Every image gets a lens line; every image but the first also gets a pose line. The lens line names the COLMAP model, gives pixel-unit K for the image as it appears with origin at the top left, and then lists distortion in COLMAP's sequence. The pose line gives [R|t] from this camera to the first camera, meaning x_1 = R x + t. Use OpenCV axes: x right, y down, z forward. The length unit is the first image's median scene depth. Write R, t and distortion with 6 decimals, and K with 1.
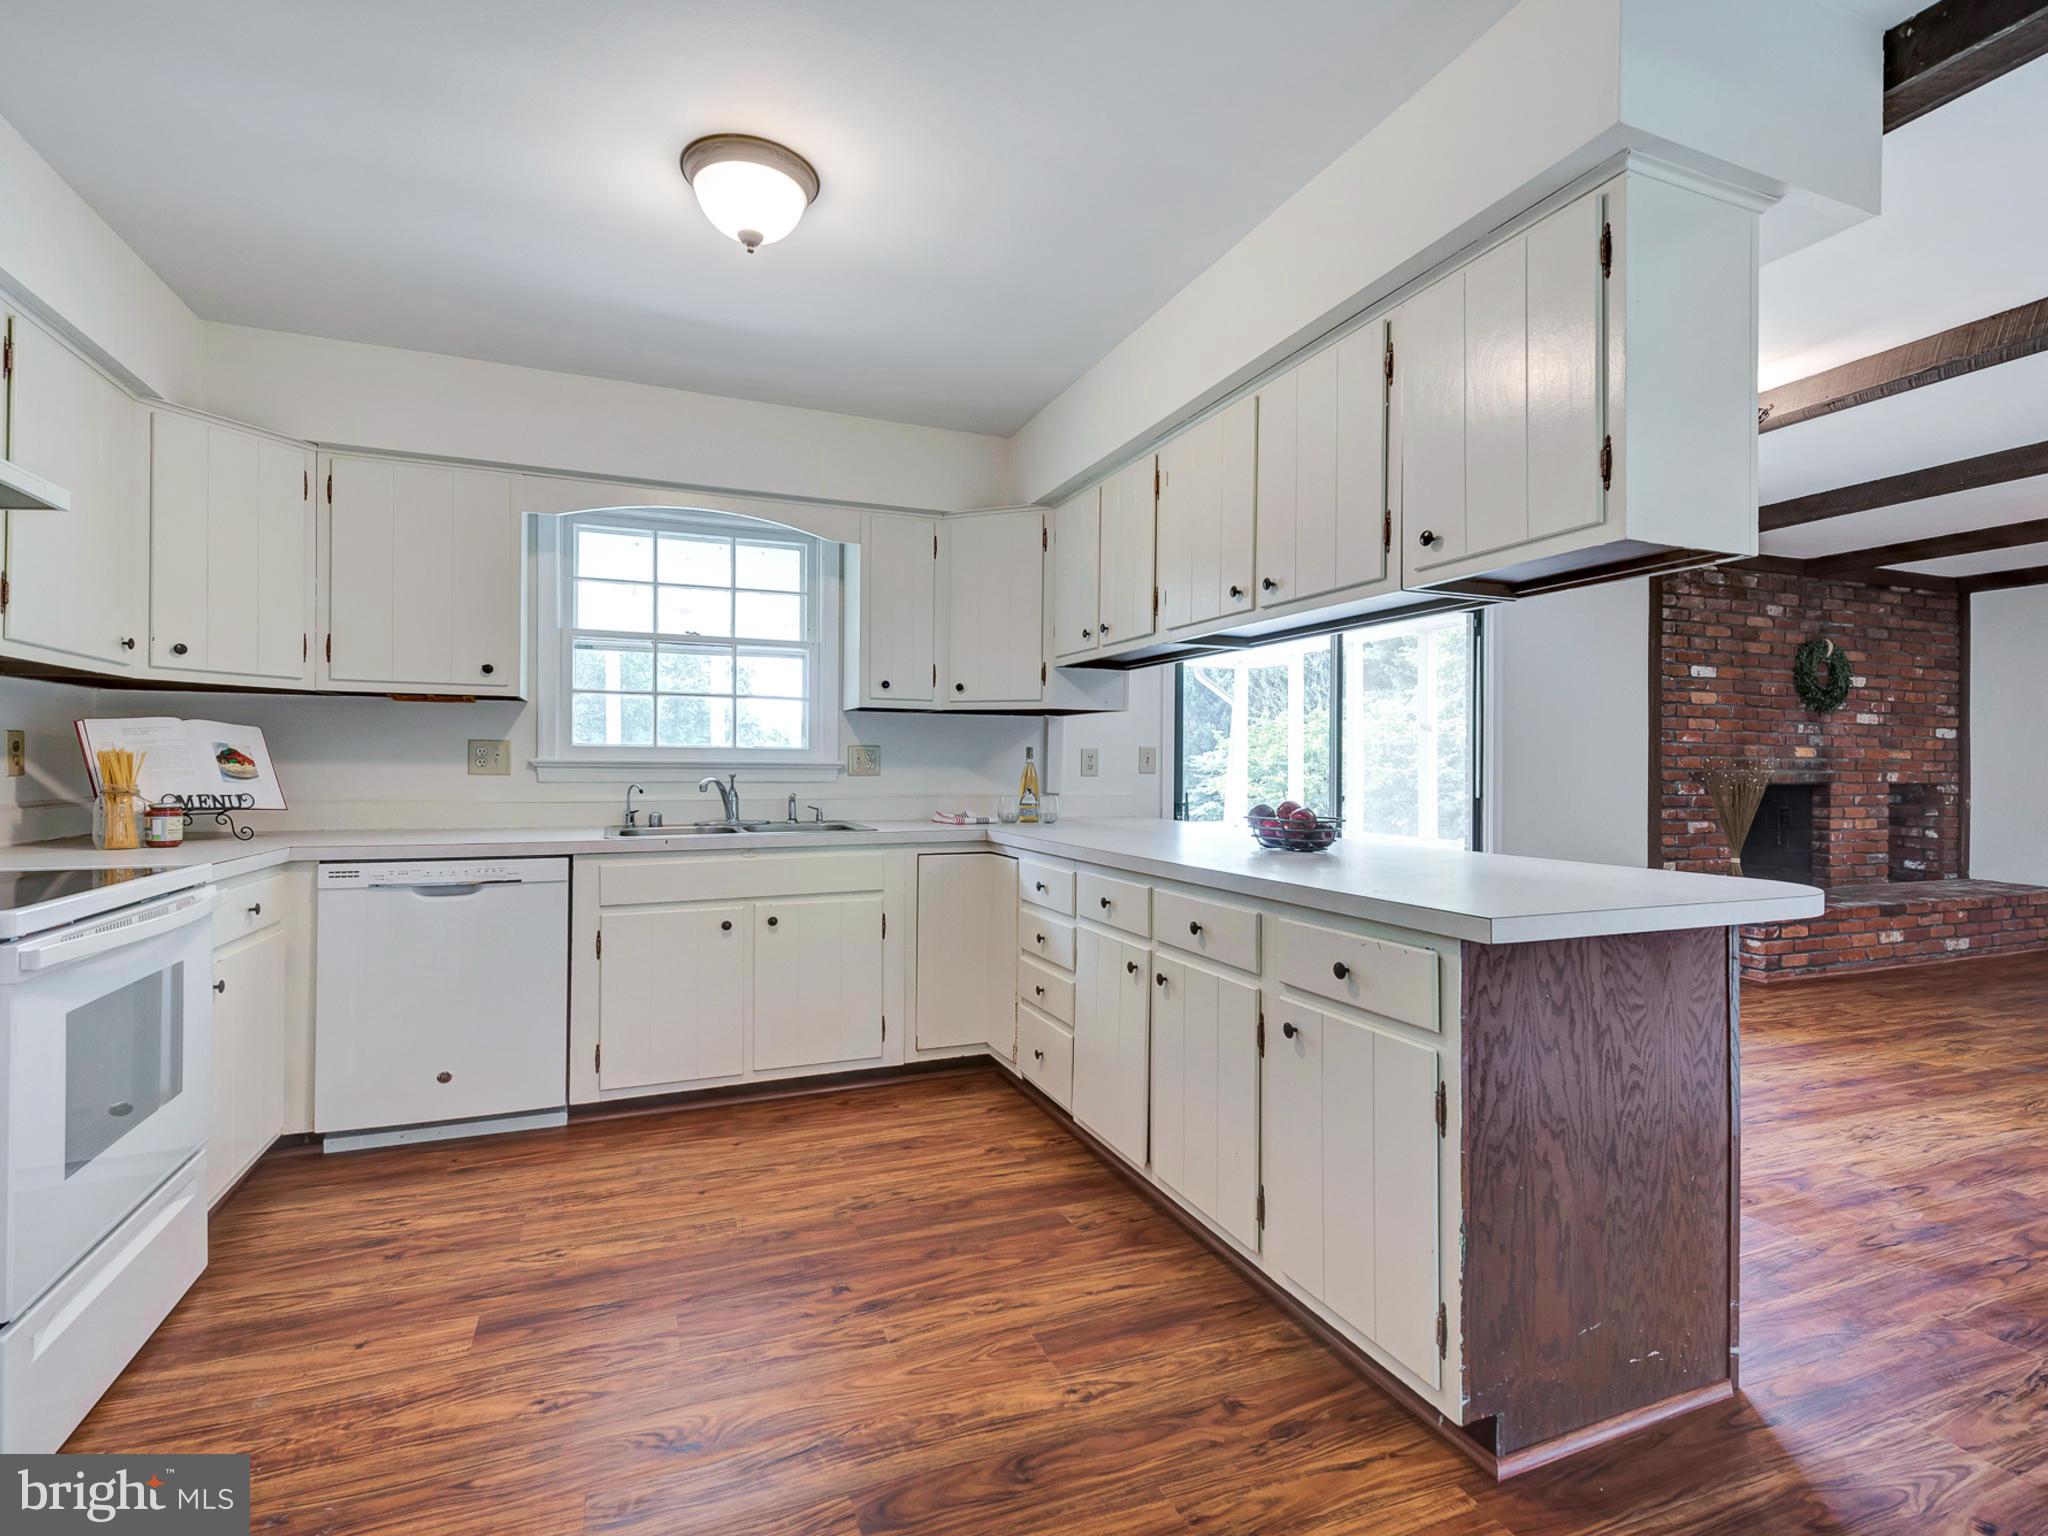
lens RADIAL K [[957.0, 0, 974.5], [0, 957.0, 773.1], [0, 0, 1]] dist [0.016086, -0.004068]
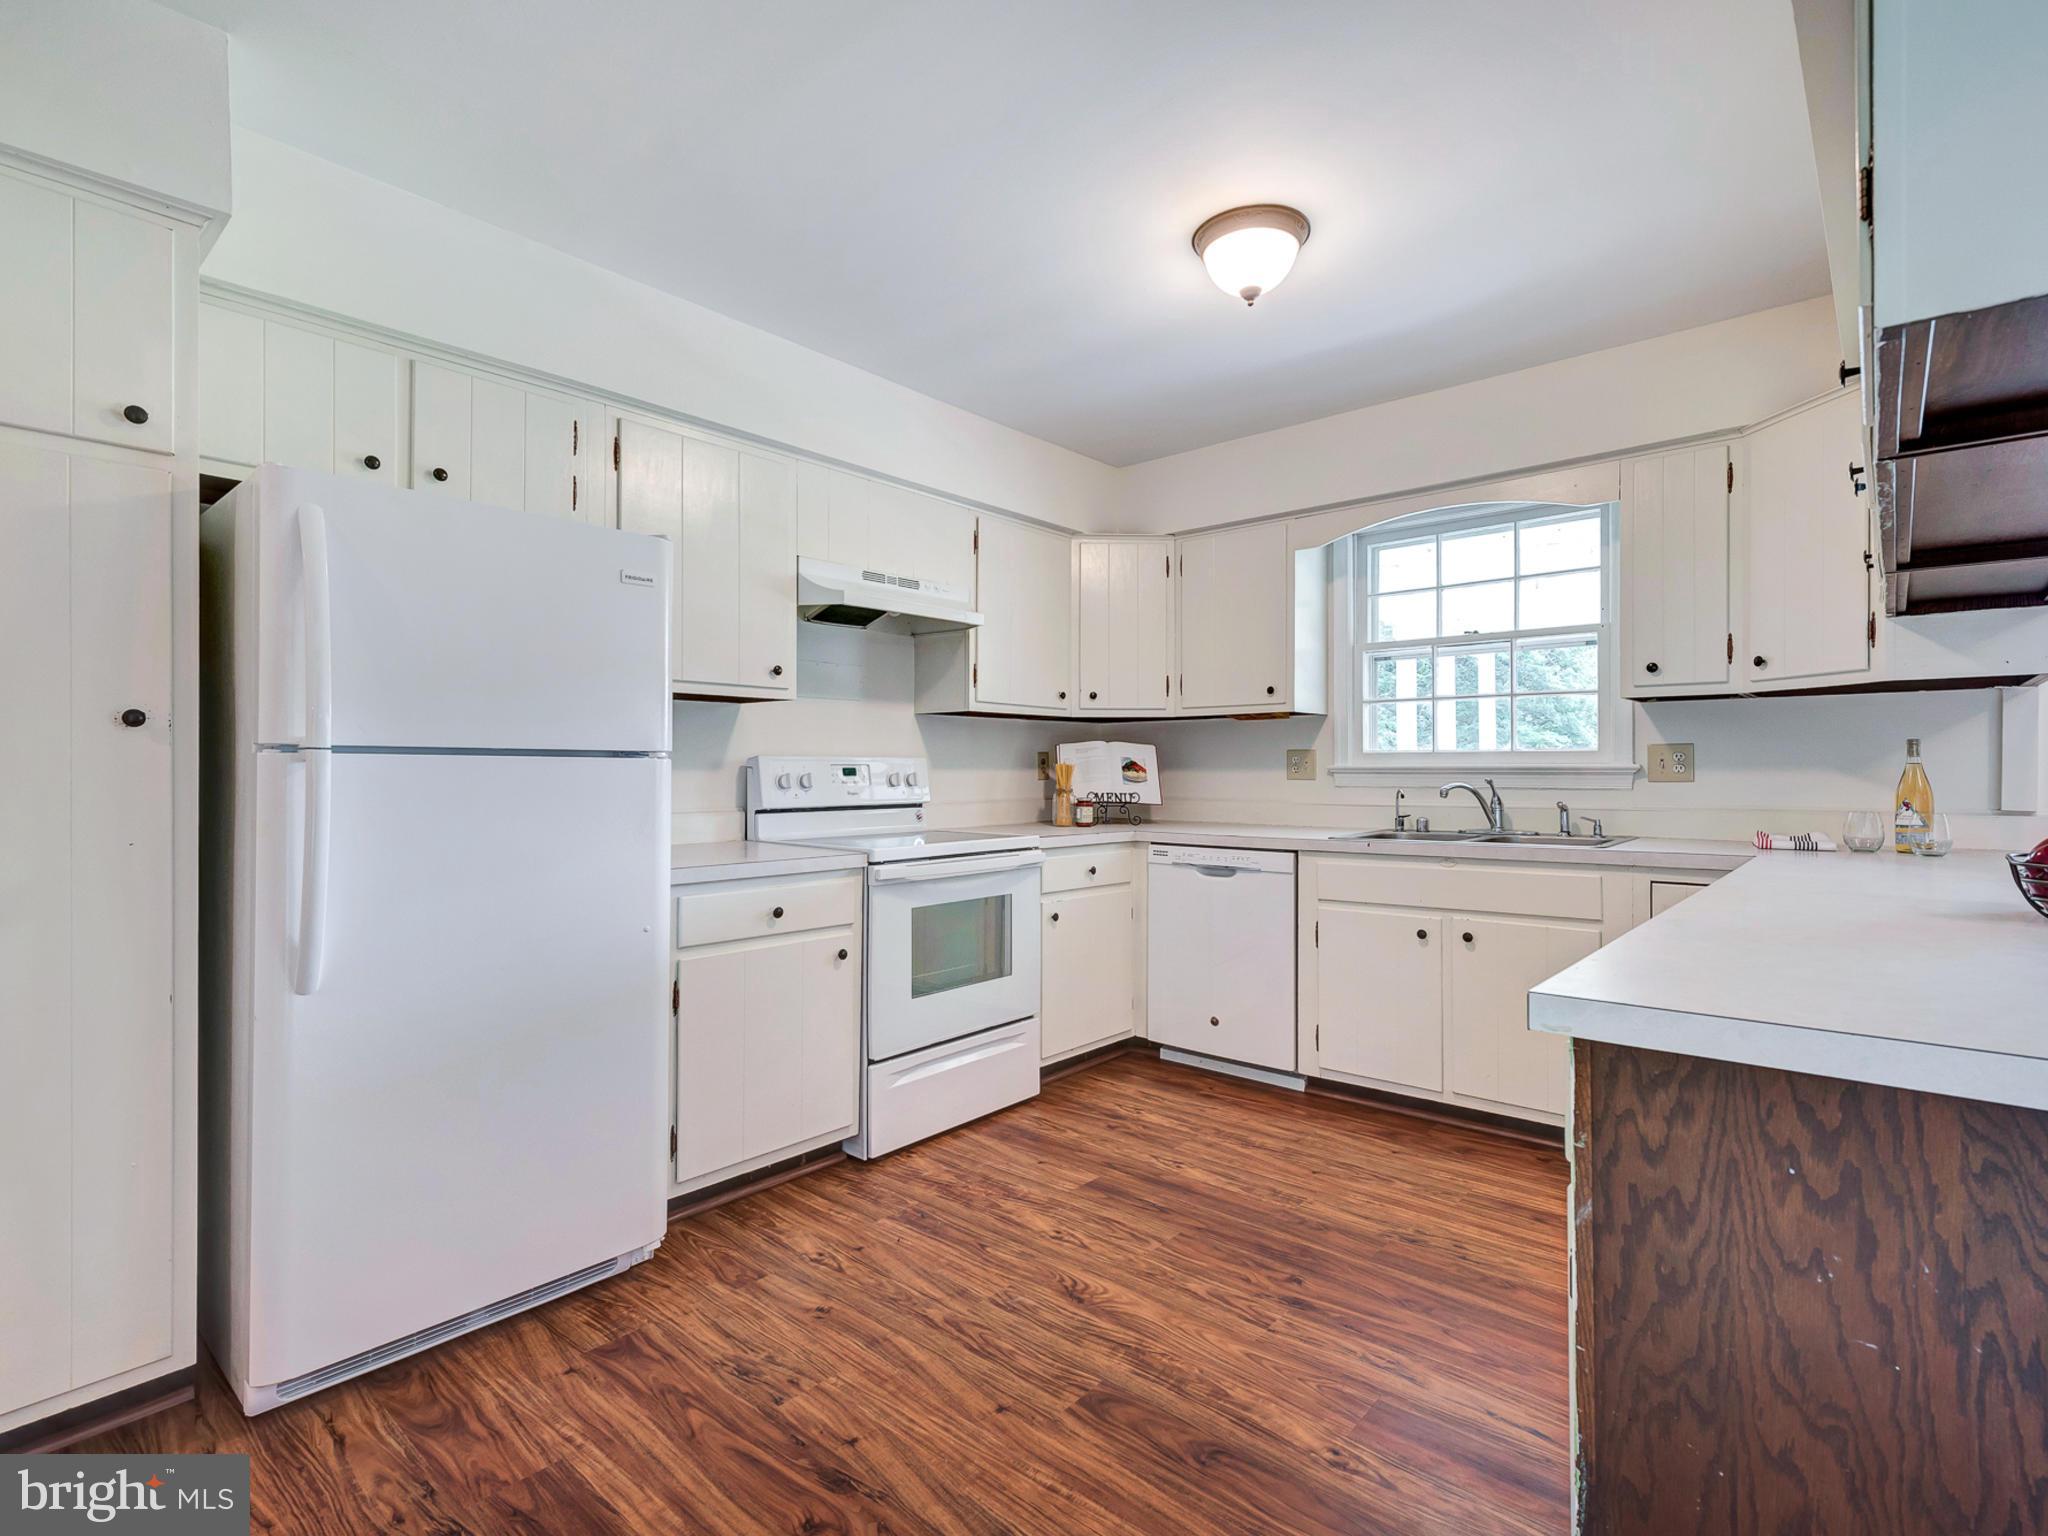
lens RADIAL K [[957.0, 0, 973.8], [0, 957.0, 772.4], [0, 0, 1]] dist [0.016086, -0.004068]
pose [[0.462586, -0.005154, -0.886560, 0.397890], [-0.000833, 0.999980, -0.006248, 0.000443], [0.886574, 0.003628, 0.462572, 0.140037]]
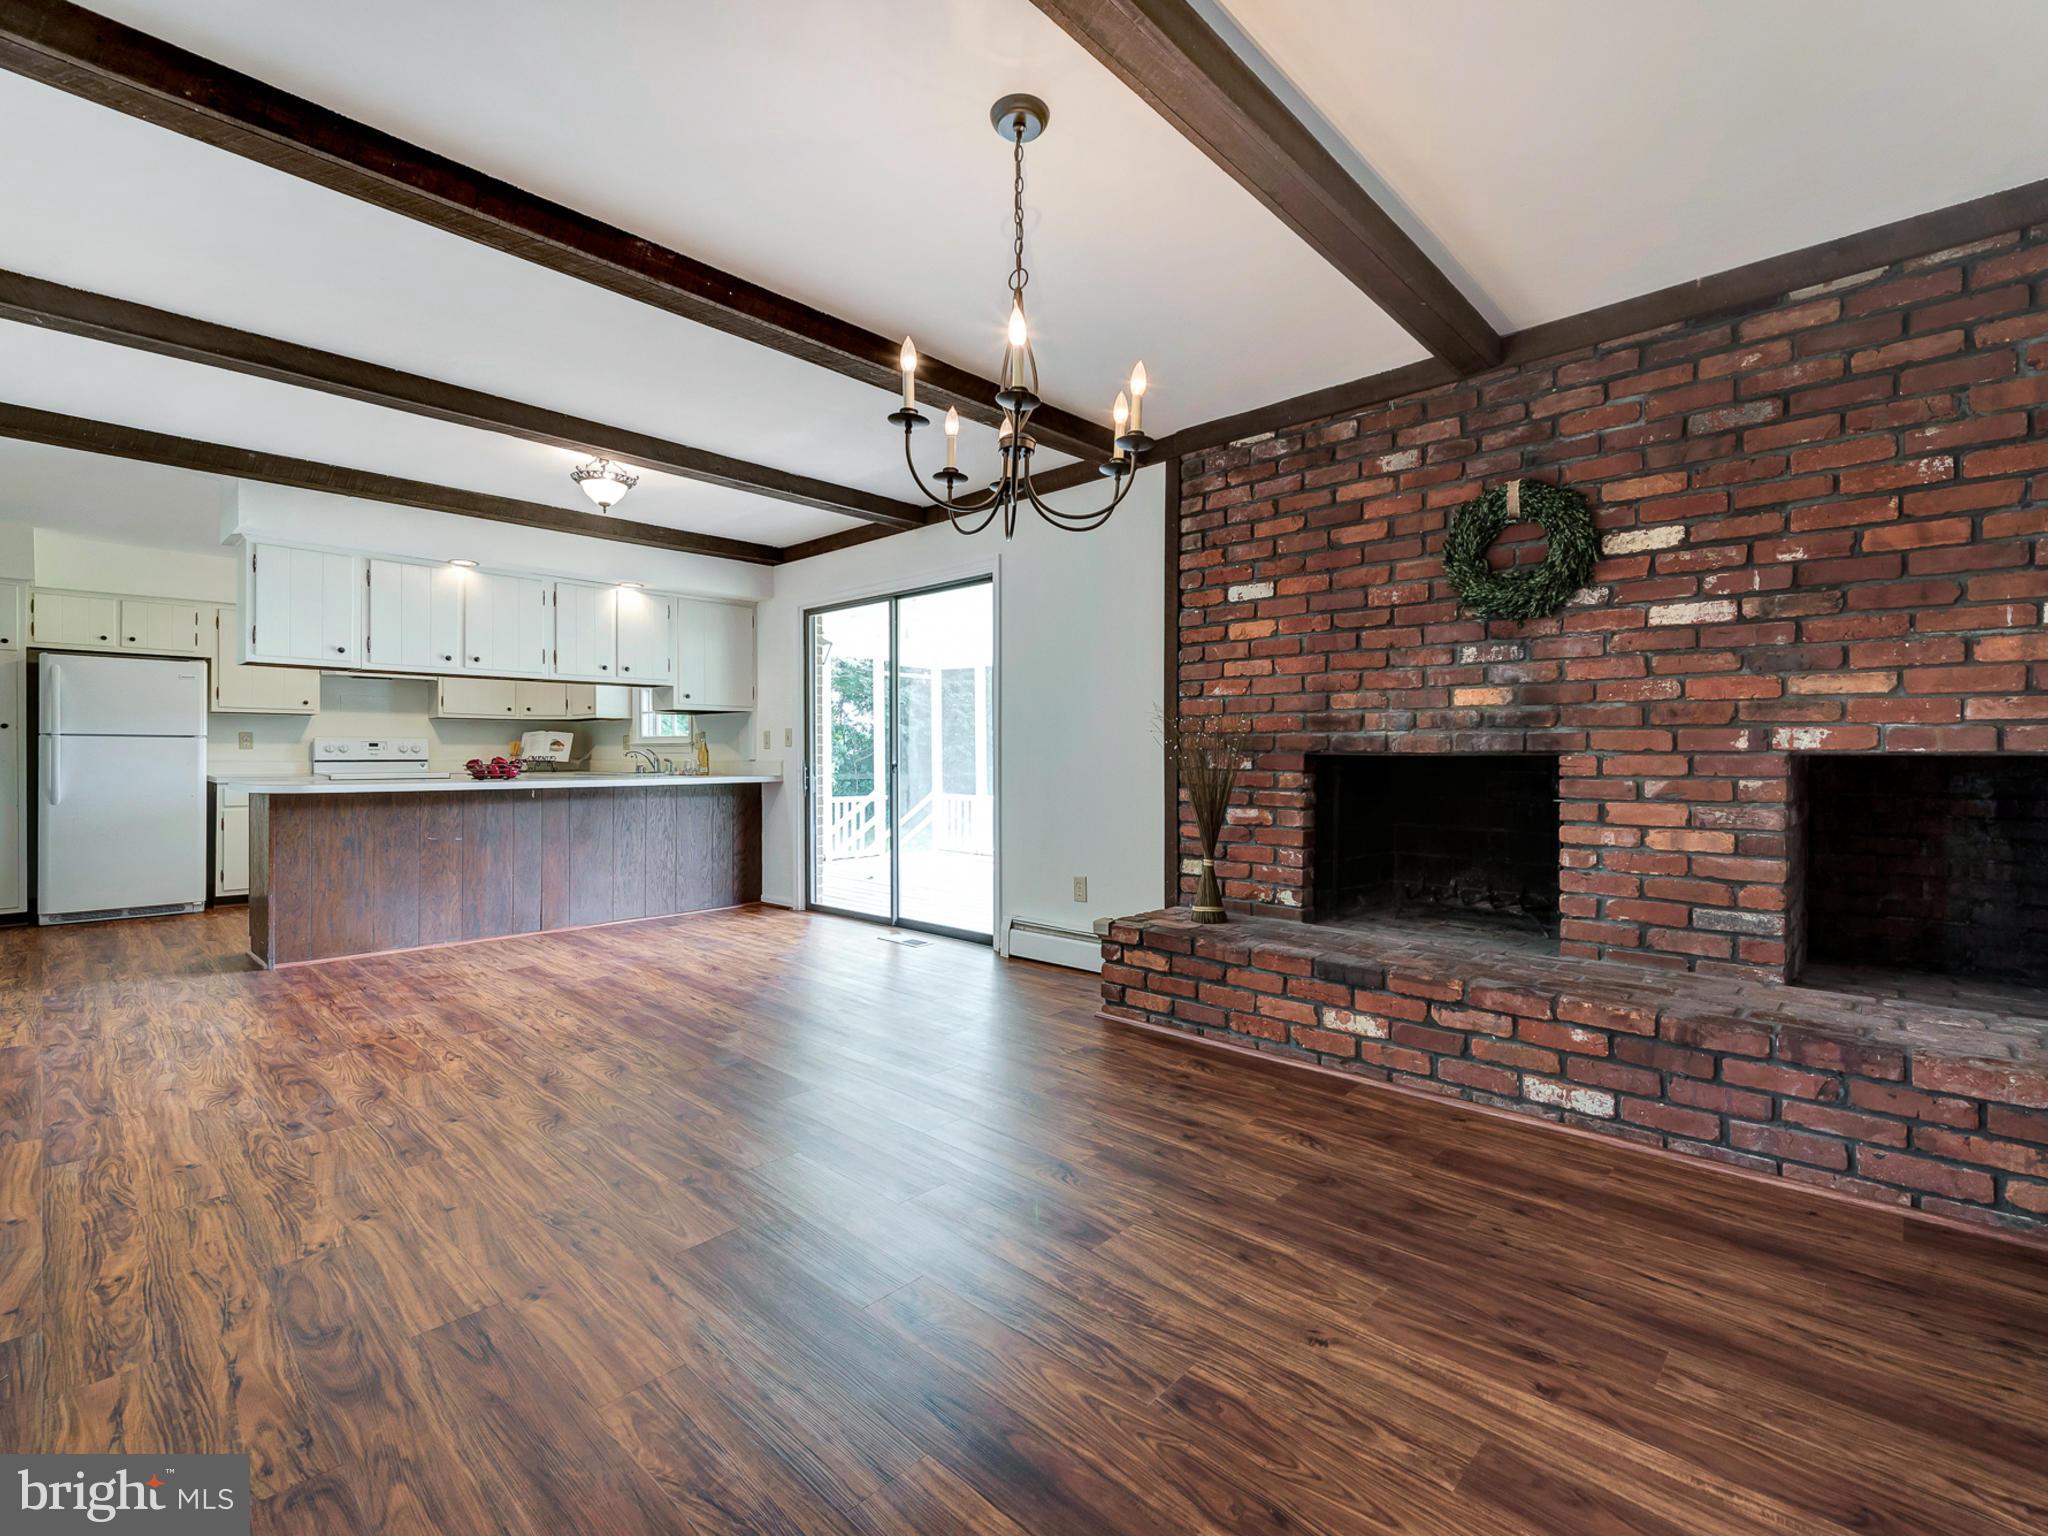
lens RADIAL K [[957.0, 0, 1023.1], [0, 957.0, 761.2], [0, 0, 1]] dist [0.016086, -0.004068]
pose [[0.423990, 0.000761, -0.905667, 2.537647], [-0.004663, 0.999988, -0.001343, 0.034438], [0.905655, 0.004793, 0.423988, 1.090720]]
